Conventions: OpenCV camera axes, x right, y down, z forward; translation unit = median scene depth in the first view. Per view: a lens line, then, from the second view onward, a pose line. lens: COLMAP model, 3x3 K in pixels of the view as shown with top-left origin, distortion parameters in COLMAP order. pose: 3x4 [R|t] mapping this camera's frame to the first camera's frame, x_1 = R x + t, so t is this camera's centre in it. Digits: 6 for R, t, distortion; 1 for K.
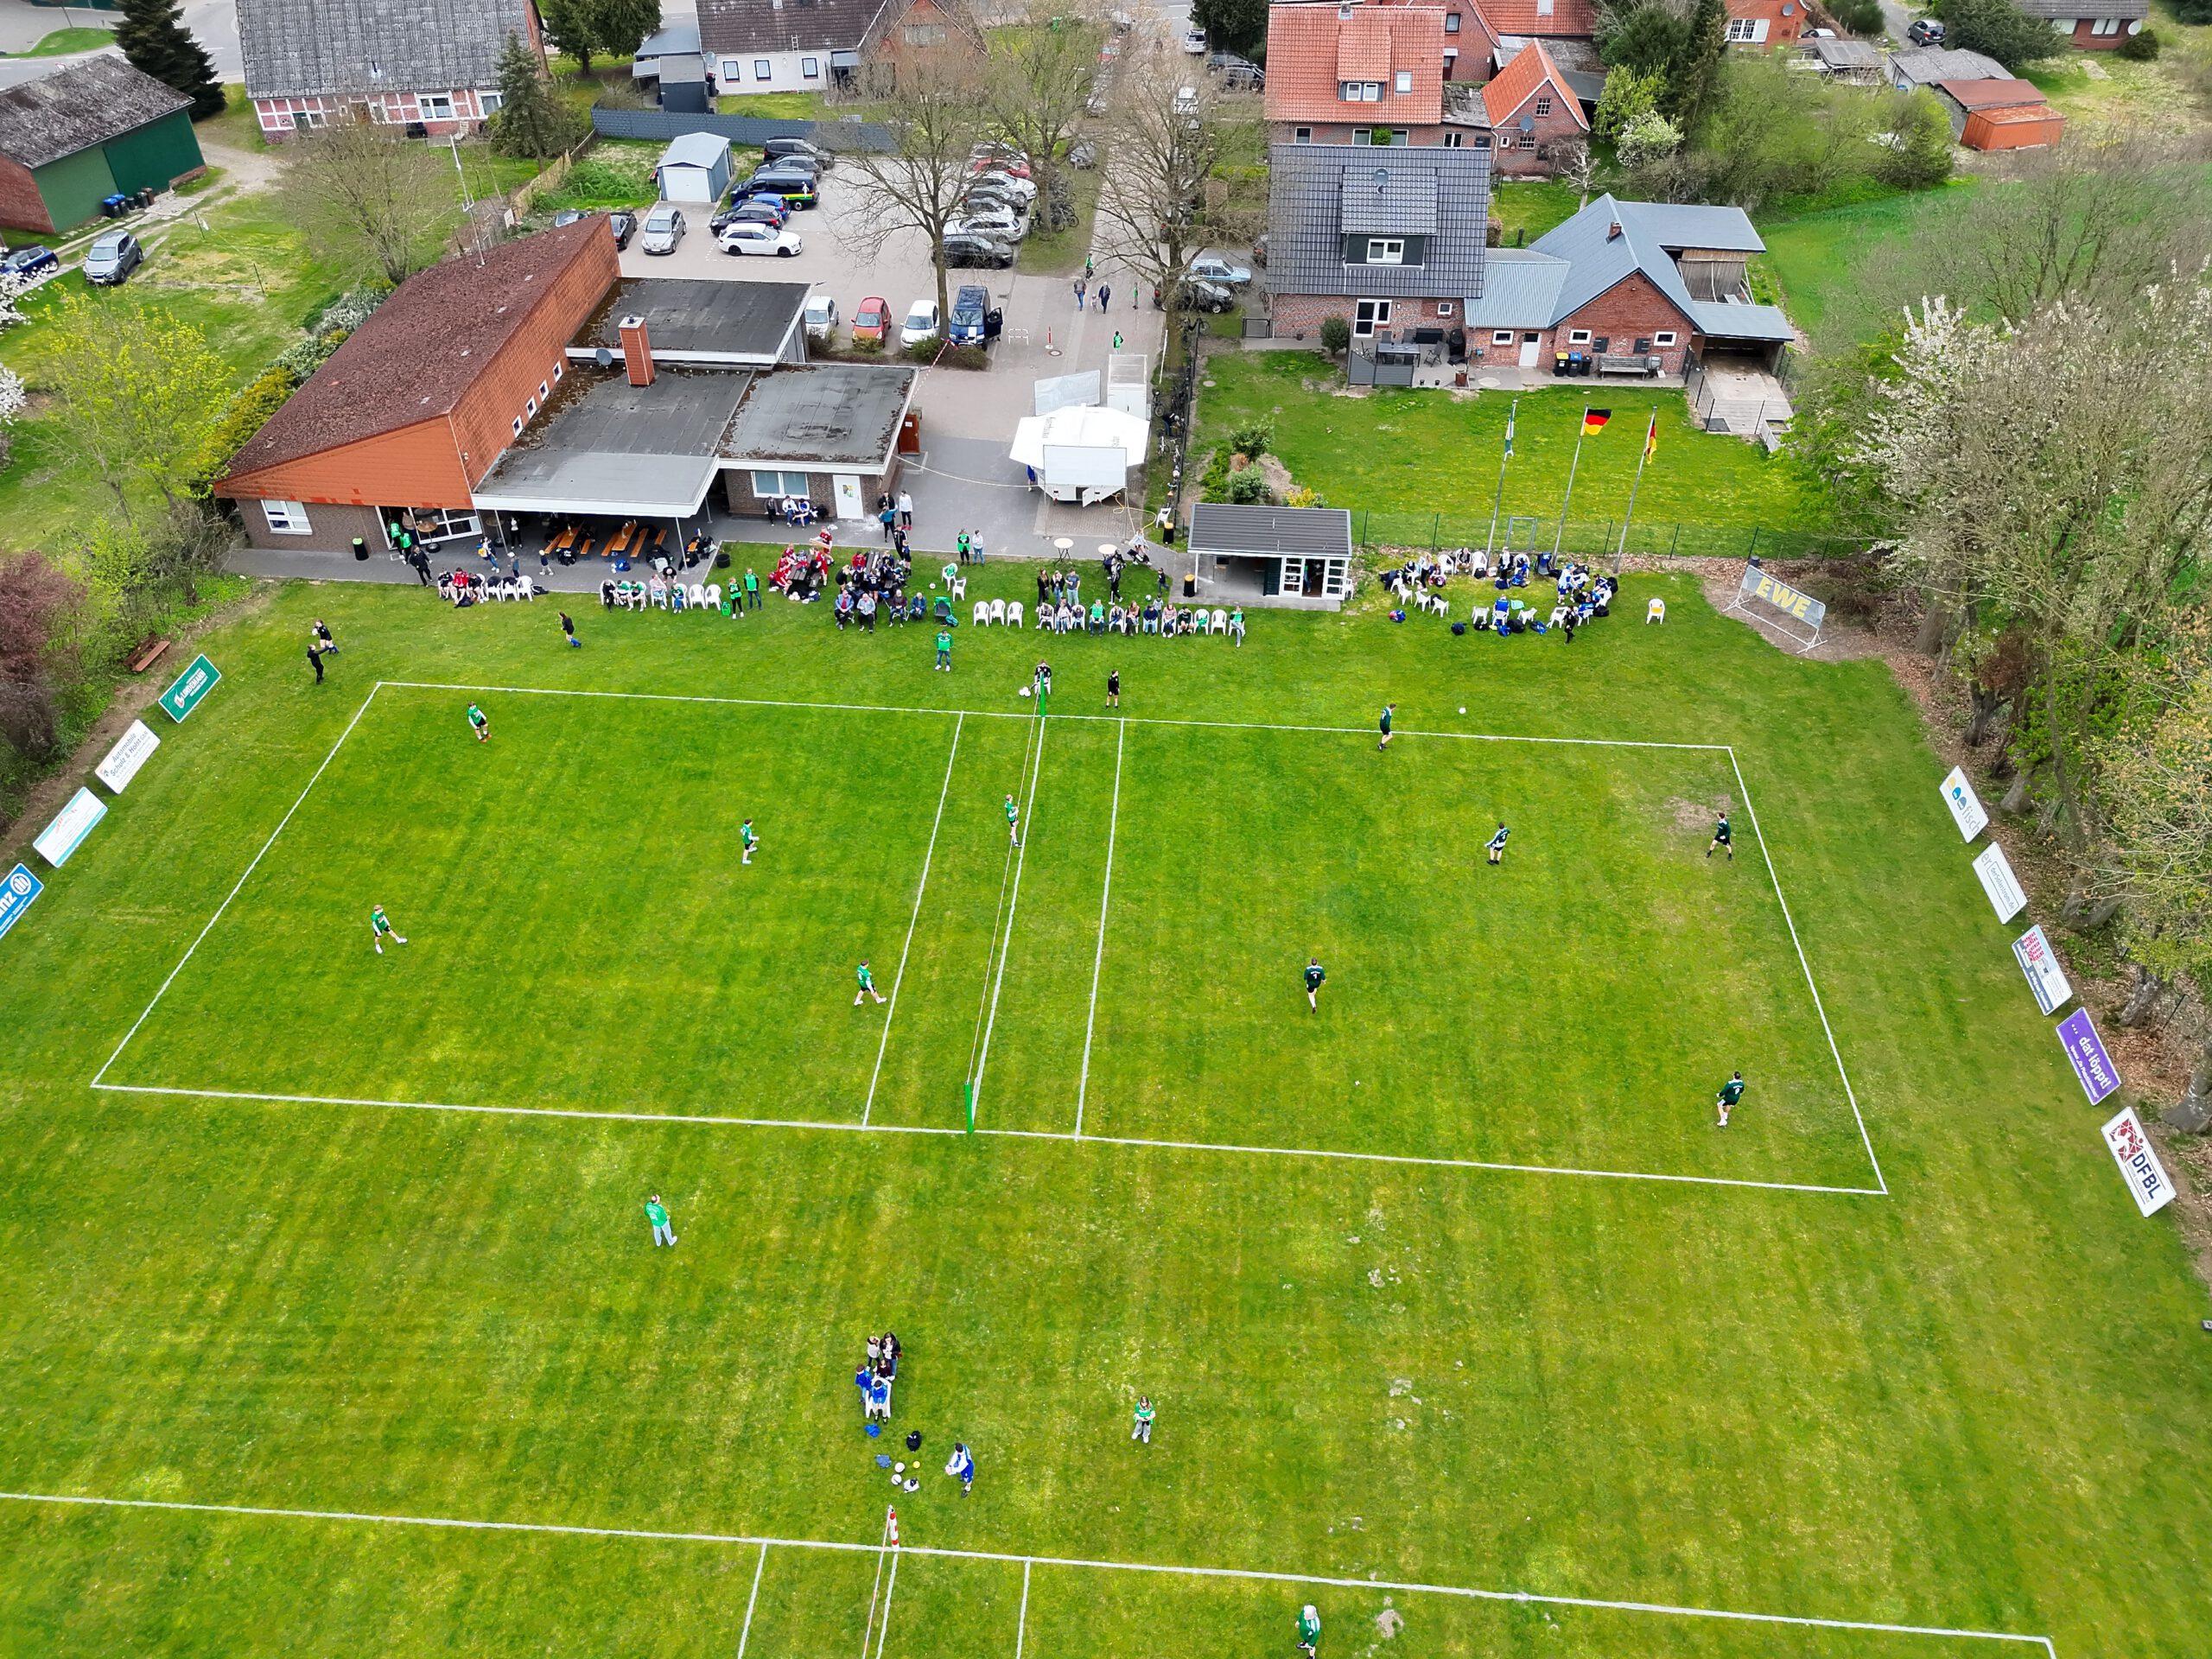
lens RADIAL K [[1655.2, 0, 1110.1], [0, 1655.2, 858.8], [0, 0, 1]] dist [0.066751, -0.056368]
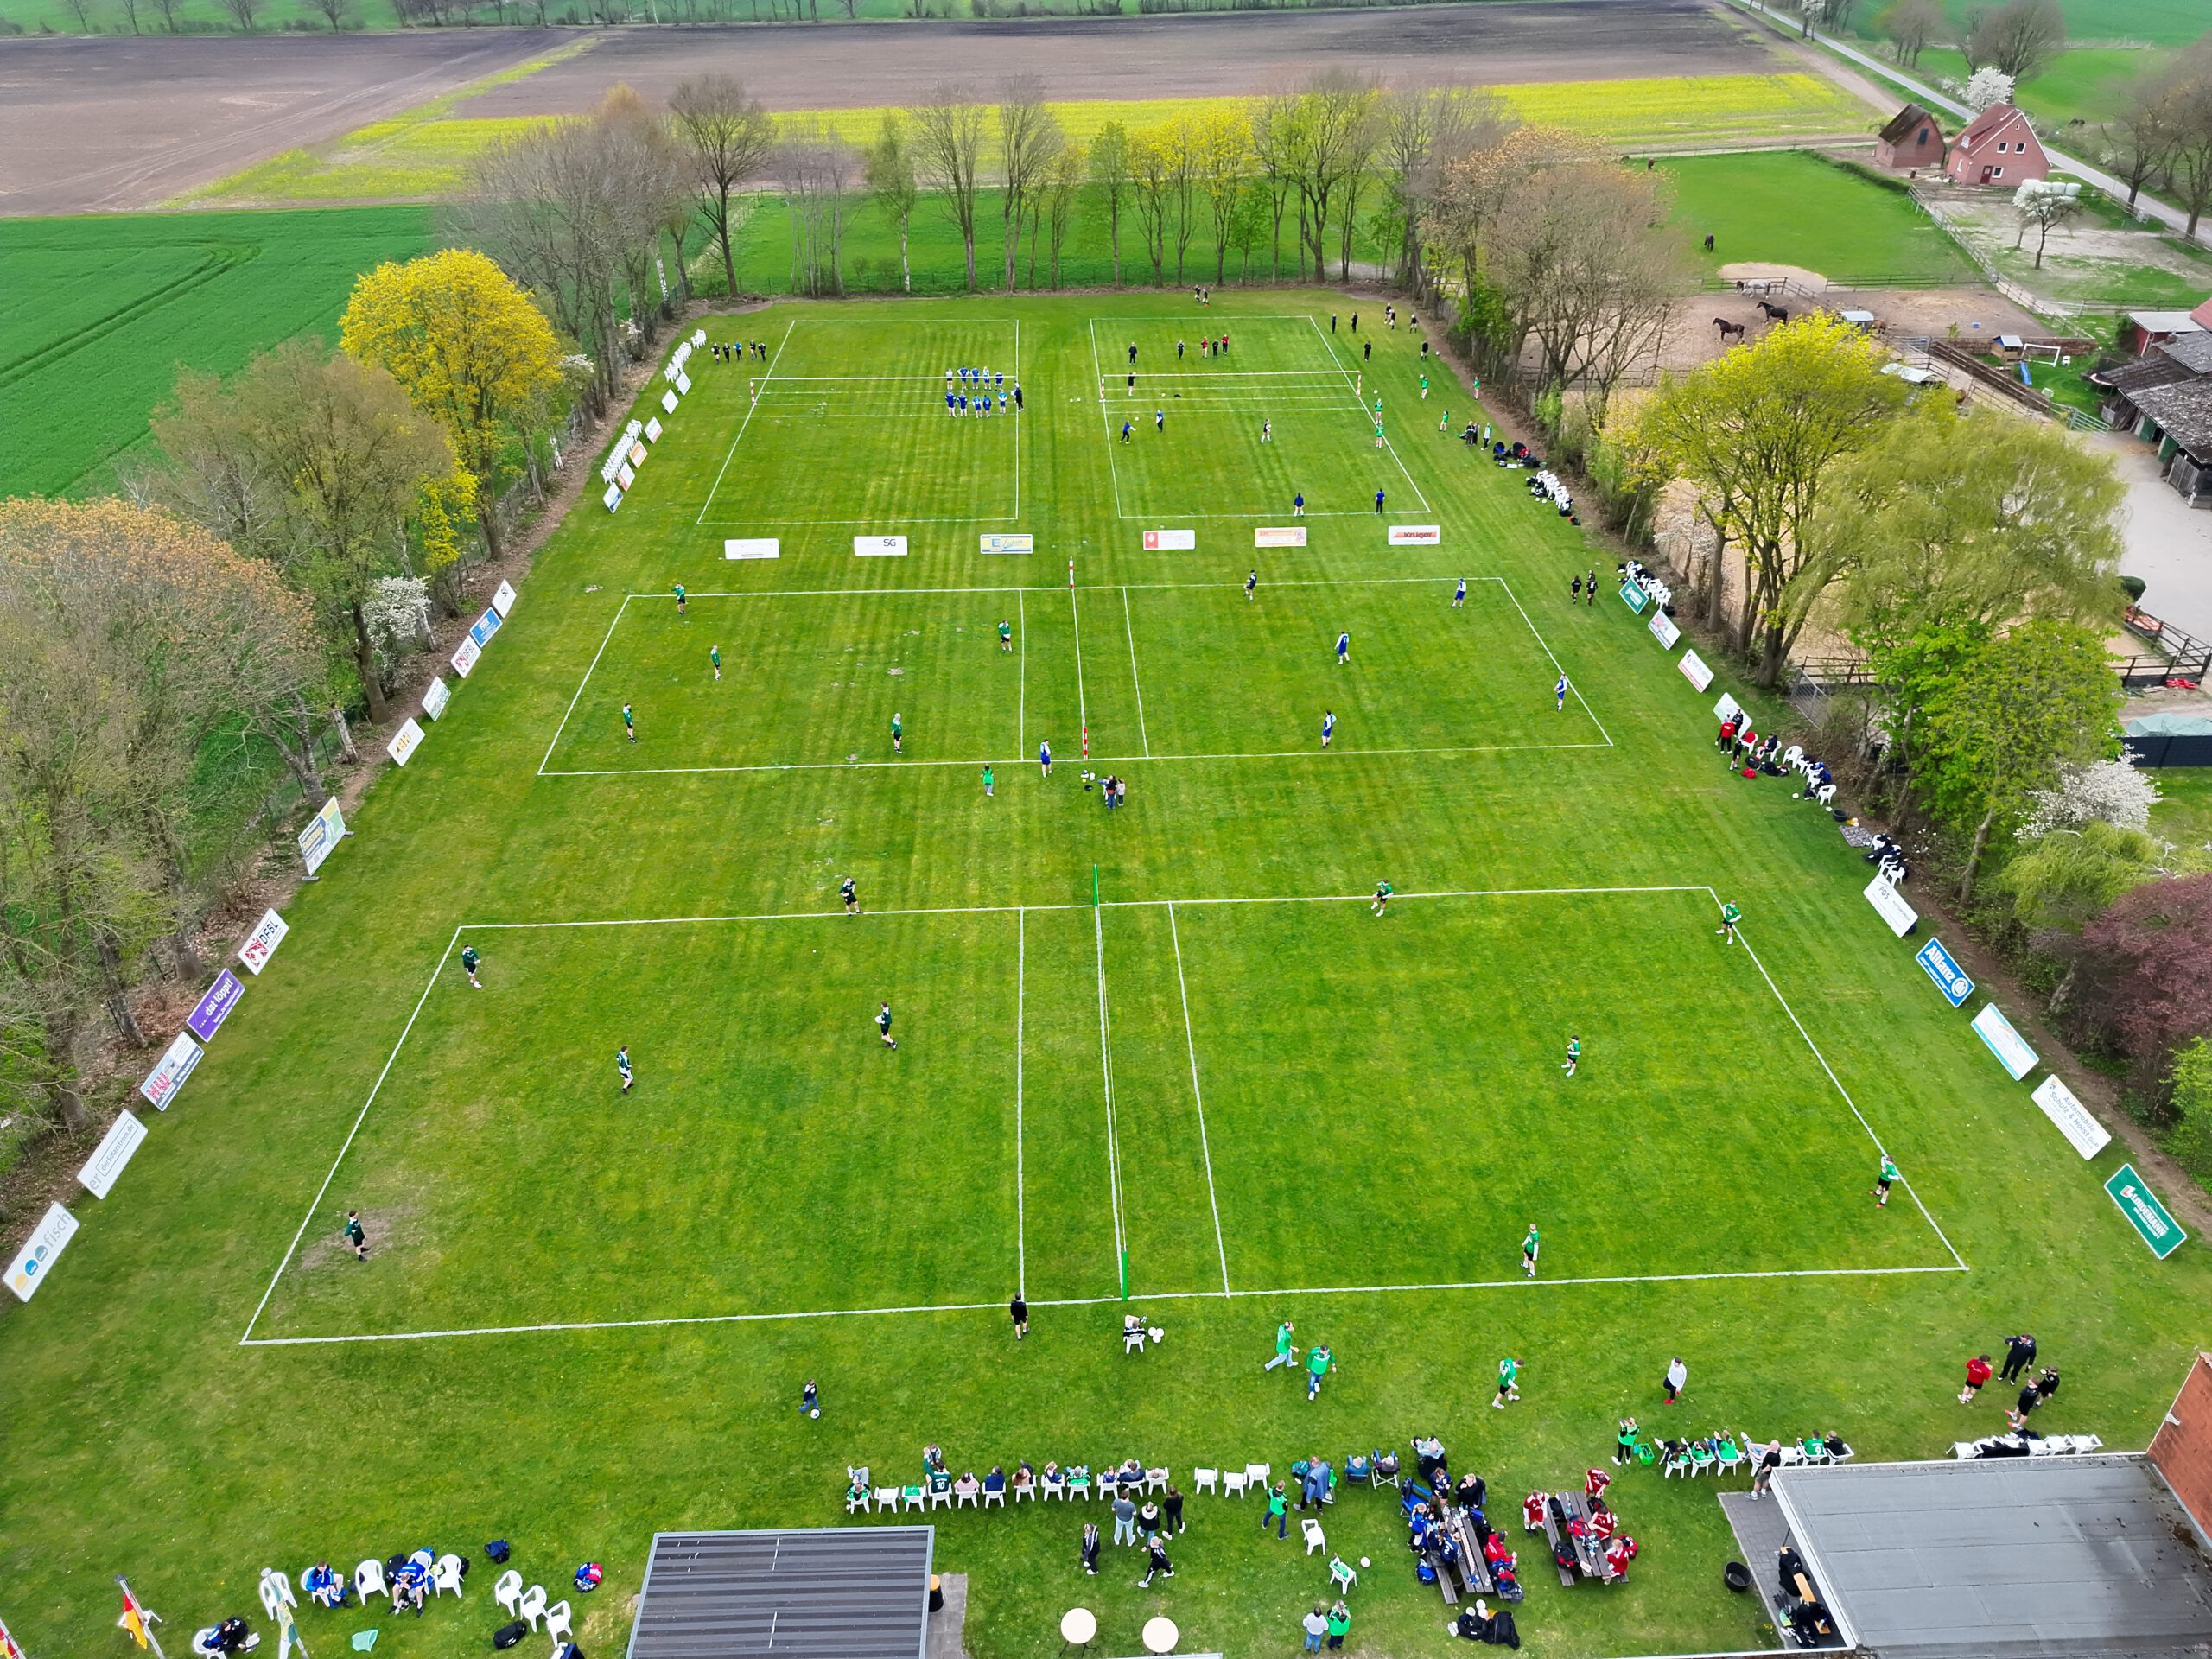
lens RADIAL K [[1547.8, 0, 1115.5], [0, 1547.8, 845.3], [0, 0, 1]] dist [0.055915, -0.043407]
pose [[-0.992295, 0.061510, -0.107555, 0.029899], [-0.085702, 0.286177, 0.954336, -0.860517], [0.089481, 0.956200, -0.278701, 1.008813]]
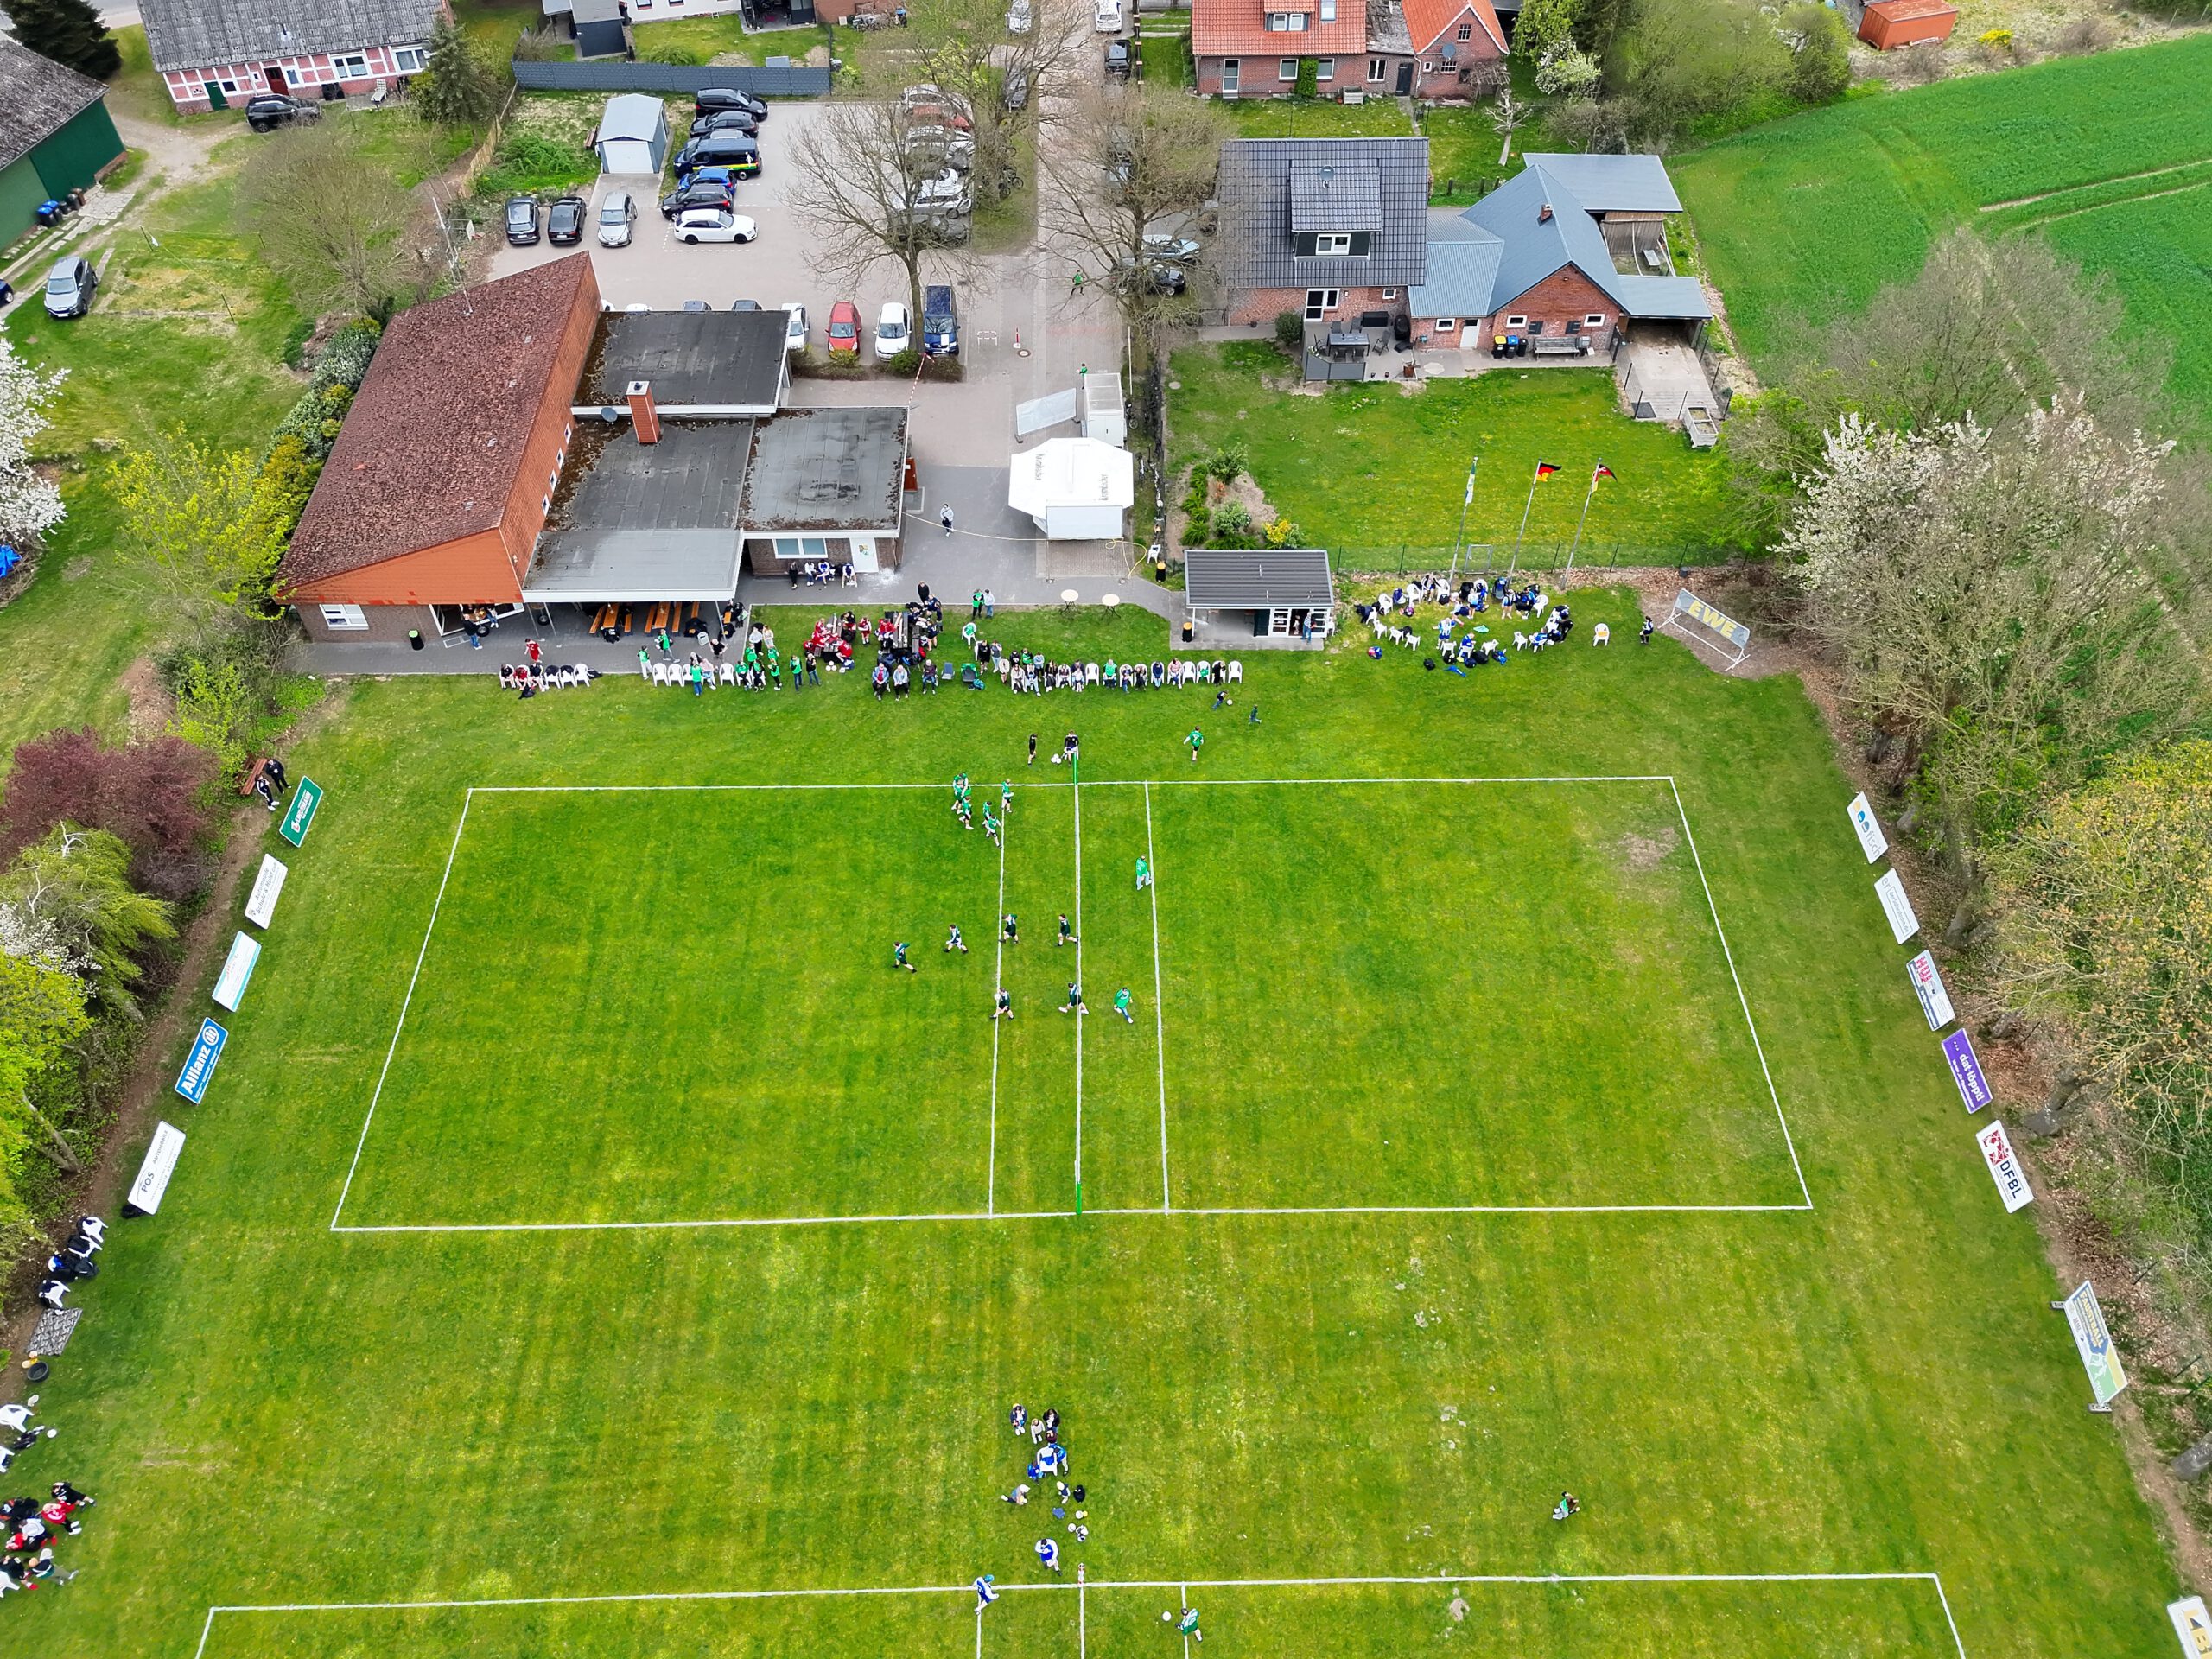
lens RADIAL K [[1655.2, 0, 1110.1], [0, 1655.2, 858.8], [0, 0, 1]] dist [0.066751, -0.056368]
pose [[0.995912, -0.069469, 0.057741, -0.086751], [0.059582, 0.985618, 0.158138, -0.214891], [-0.067896, -0.154051, 0.985727, -0.122460]]
